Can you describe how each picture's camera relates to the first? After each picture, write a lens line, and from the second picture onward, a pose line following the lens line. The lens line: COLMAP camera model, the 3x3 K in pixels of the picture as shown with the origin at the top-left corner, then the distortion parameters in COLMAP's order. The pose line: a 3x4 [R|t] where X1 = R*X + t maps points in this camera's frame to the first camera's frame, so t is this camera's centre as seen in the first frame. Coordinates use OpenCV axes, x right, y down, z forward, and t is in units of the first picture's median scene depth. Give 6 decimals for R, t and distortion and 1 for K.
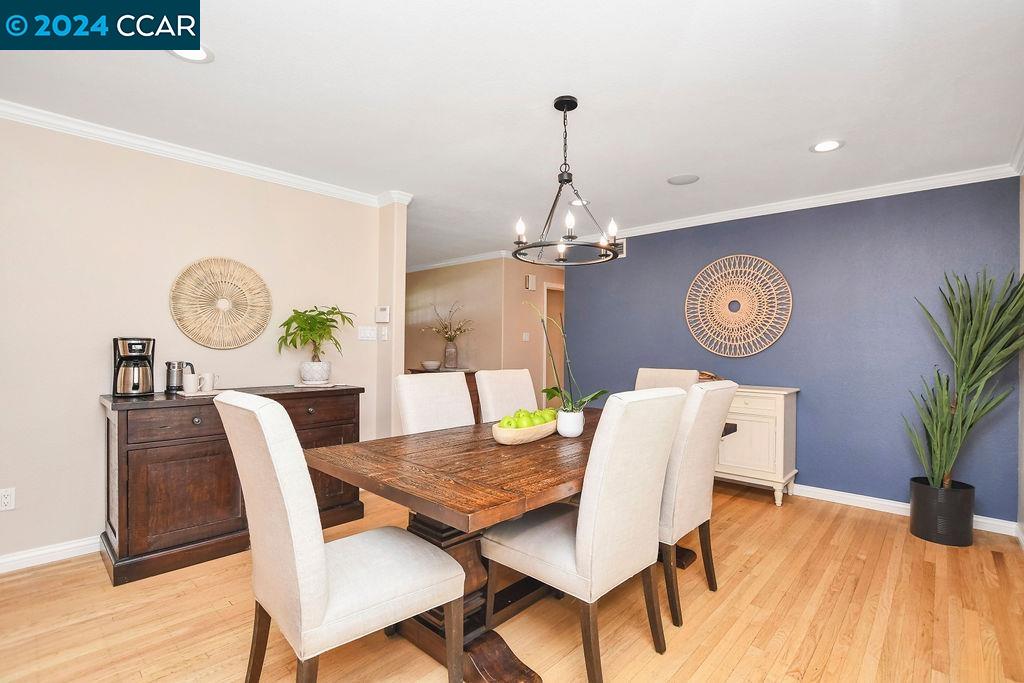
lens RADIAL K [[472.4, 0, 515.3], [0, 472.4, 348.9], [0, 0, 1]] dist [-0.021397, -0.000372]
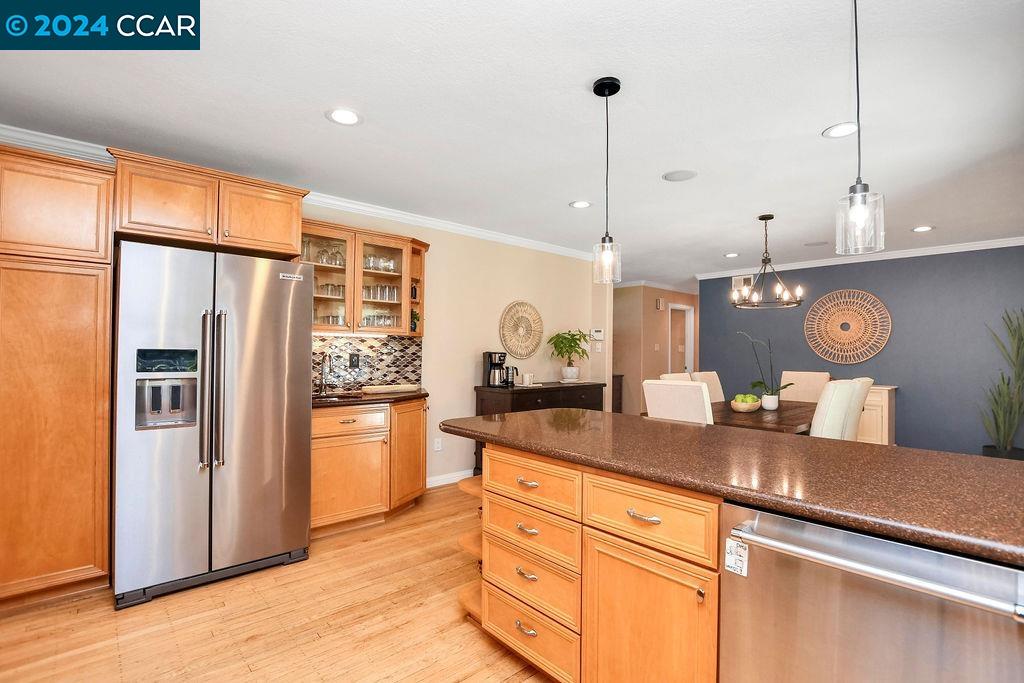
lens RADIAL K [[472.4, 0, 515.3], [0, 472.4, 348.9], [0, 0, 1]] dist [-0.021397, -0.000372]
pose [[0.995695, -0.001662, -0.092674, -0.461735], [0.000412, 0.999909, -0.013506, -0.009968], [0.092688, 0.013410, 0.995605, -0.564502]]
